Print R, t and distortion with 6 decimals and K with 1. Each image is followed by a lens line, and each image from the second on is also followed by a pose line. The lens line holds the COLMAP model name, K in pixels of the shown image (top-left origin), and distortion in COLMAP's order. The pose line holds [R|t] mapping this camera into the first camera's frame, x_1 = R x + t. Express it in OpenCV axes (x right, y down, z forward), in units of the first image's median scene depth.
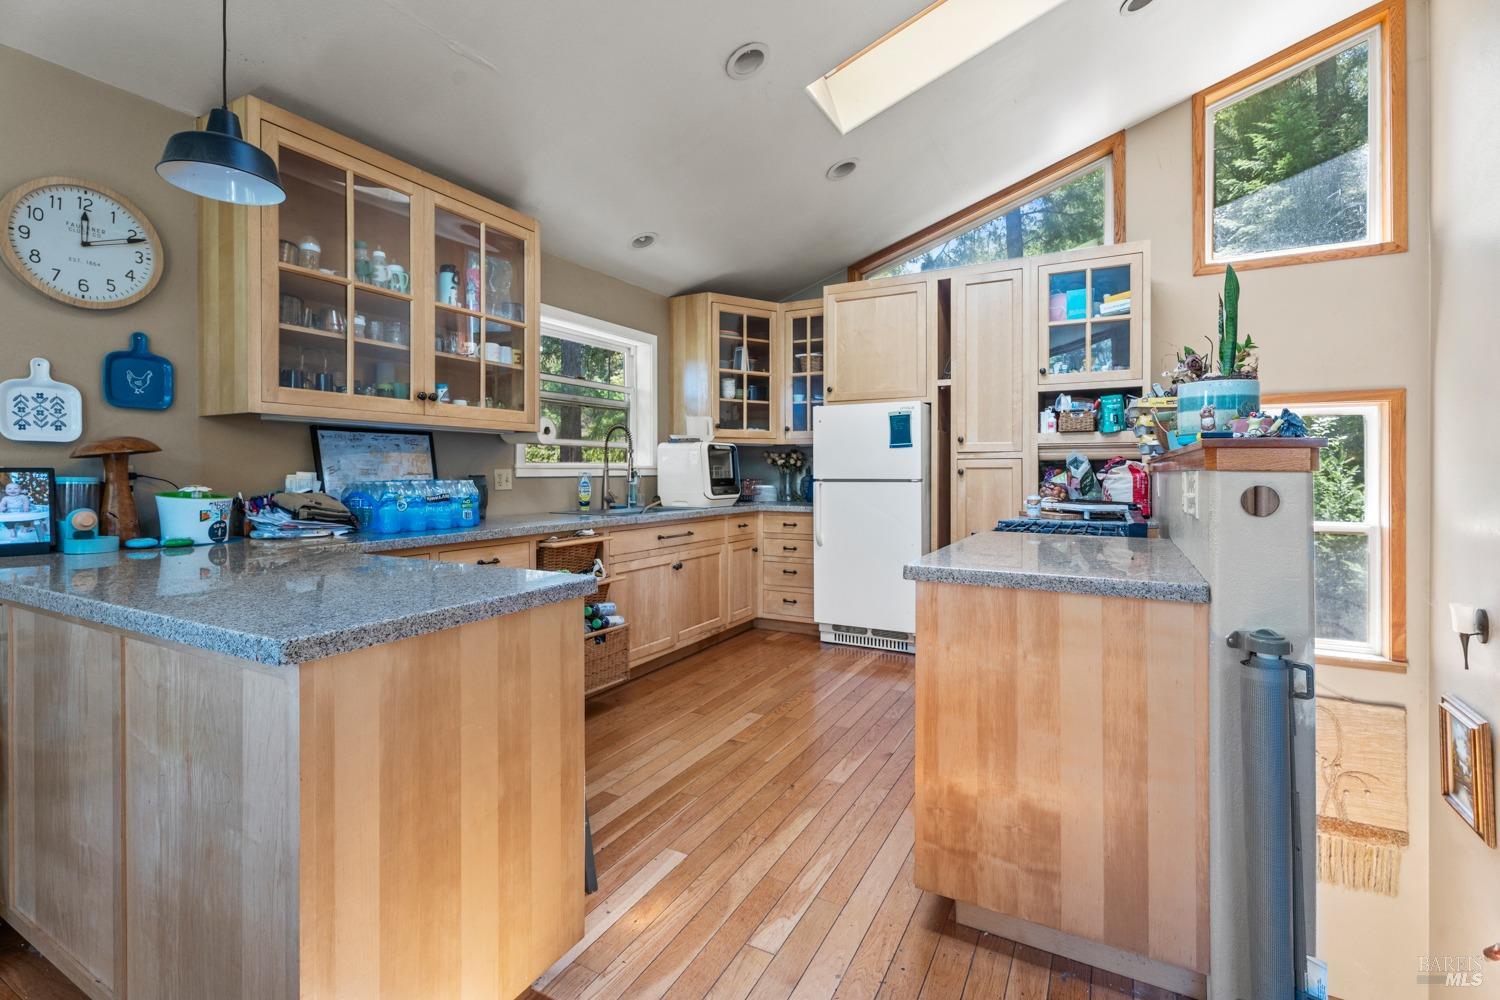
lens RADIAL K [[677.1, 0, 751.3], [0, 677.1, 467.3], [0, 0, 1]] dist [-0.000396, -0.000599]
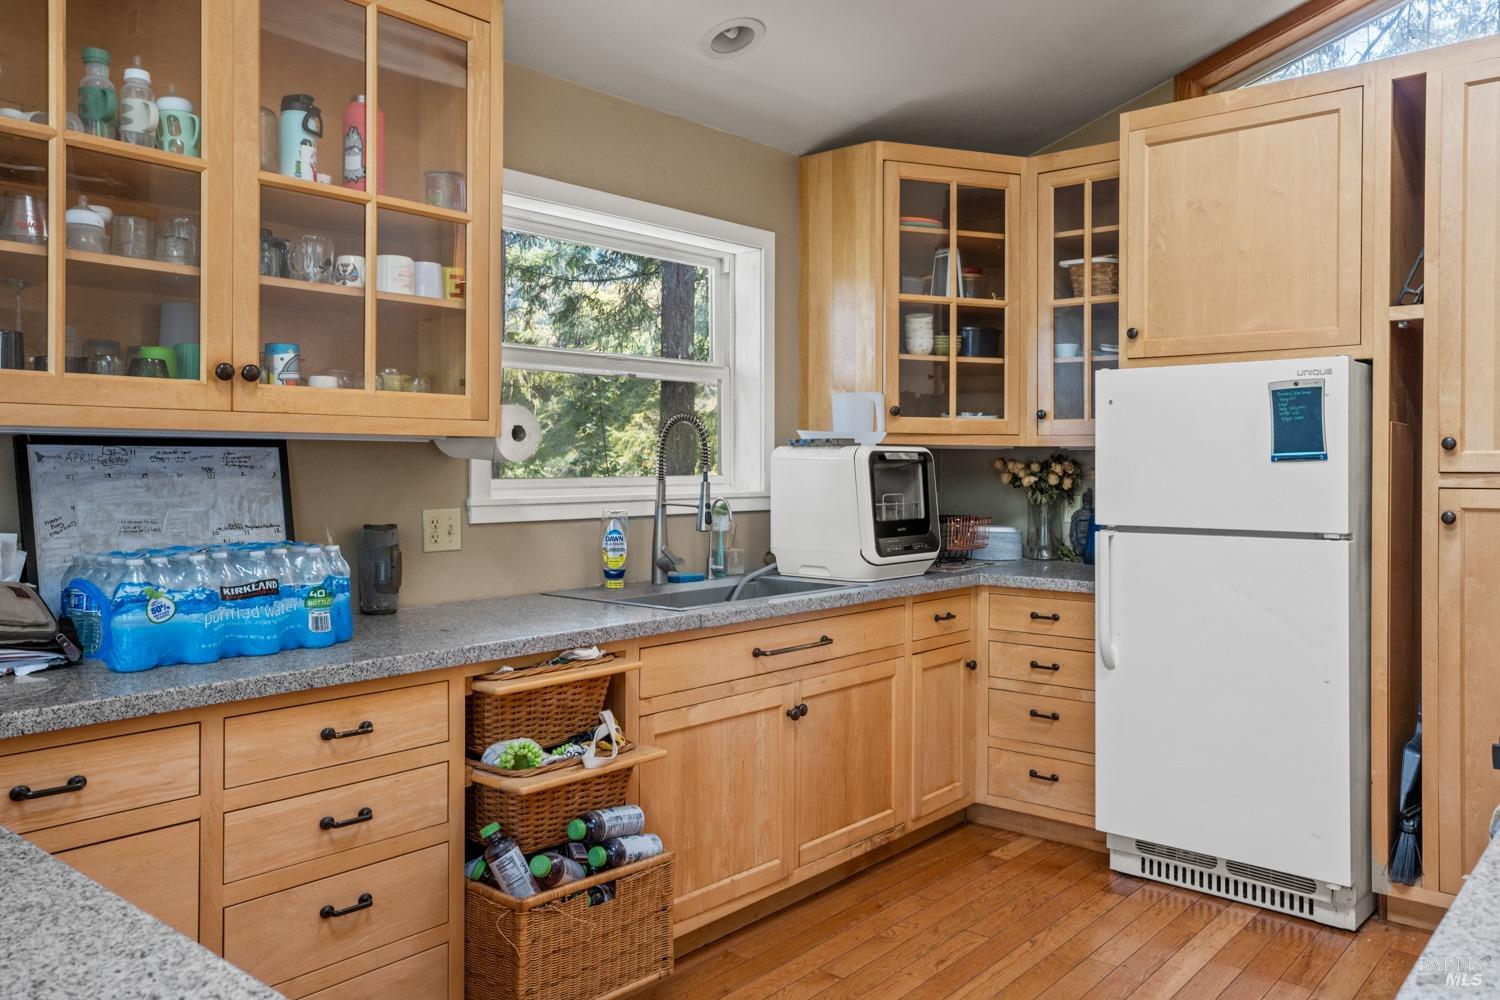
lens RADIAL K [[1132.2, 0, 751.3], [0, 1132.2, 462.5], [0, 0, 1]] dist [-0.008682, 0.011488]
pose [[0.977368, 0.003908, -0.211510, 0.027328], [-0.003450, 0.999991, 0.002539, -0.030159], [0.211518, -0.001752, 0.977373, 0.205761]]
